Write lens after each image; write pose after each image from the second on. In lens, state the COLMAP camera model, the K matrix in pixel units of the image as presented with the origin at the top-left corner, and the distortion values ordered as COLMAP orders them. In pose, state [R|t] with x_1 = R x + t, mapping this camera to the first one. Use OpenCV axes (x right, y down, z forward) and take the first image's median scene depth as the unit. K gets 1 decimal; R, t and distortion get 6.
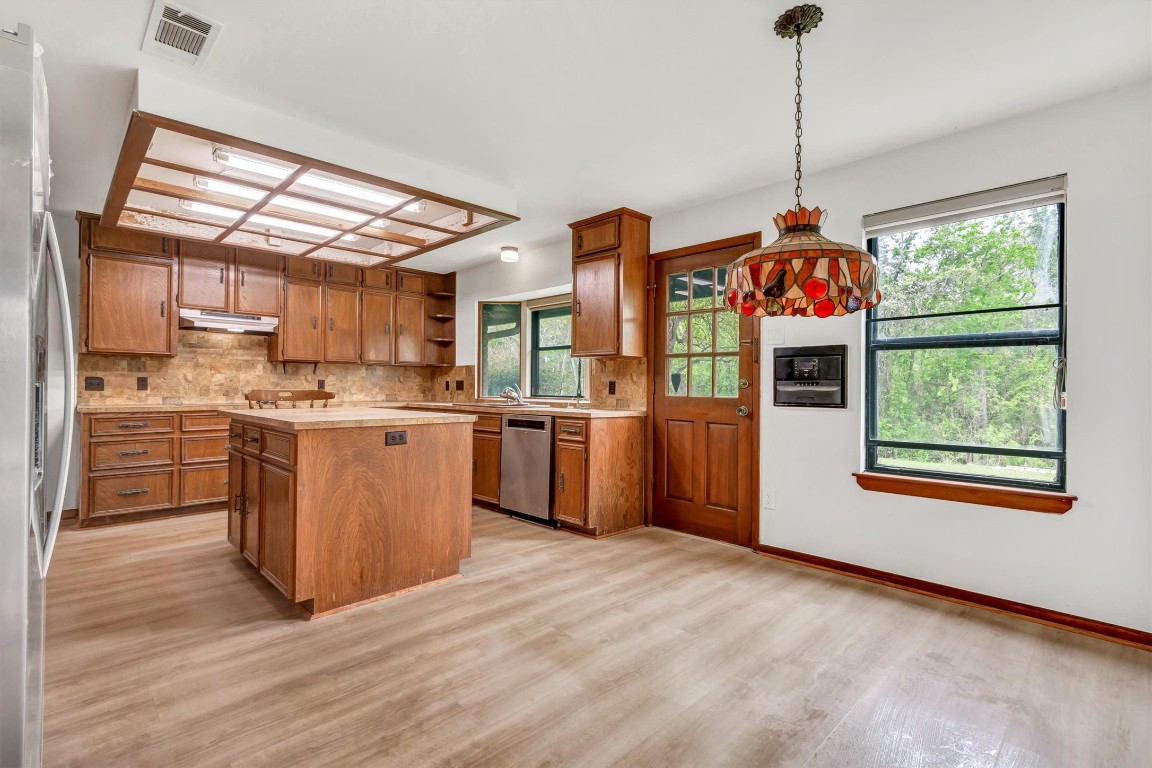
lens RADIAL K [[542.8, 0, 576.0], [0, 542.8, 384.0], [0, 0, 1]] dist [0.000300, -0.000250]
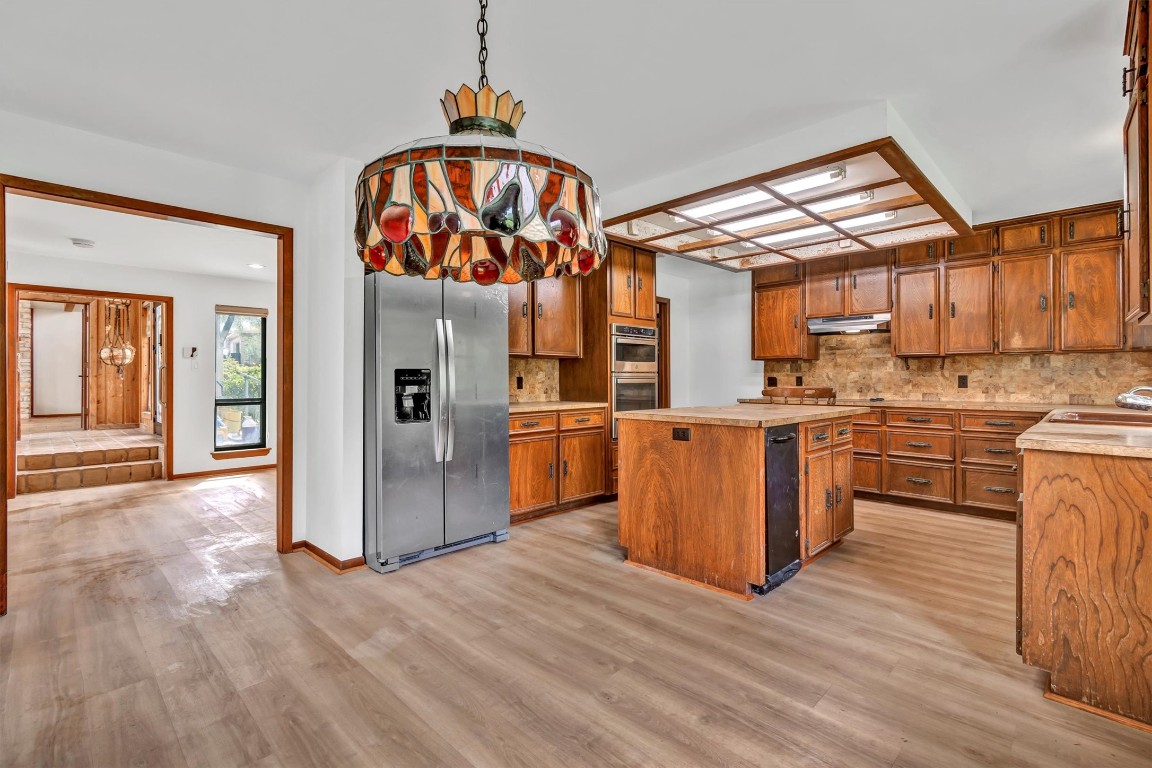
lens RADIAL K [[517.5, 0, 576.0], [0, 517.5, 384.0], [0, 0, 1]] dist [0.015731, -0.000121]
pose [[0.014489, 0.002858, -0.999891, 0.429471], [0.009687, 0.999949, 0.002999, -0.003547], [0.999848, -0.009729, 0.014460, 0.480155]]
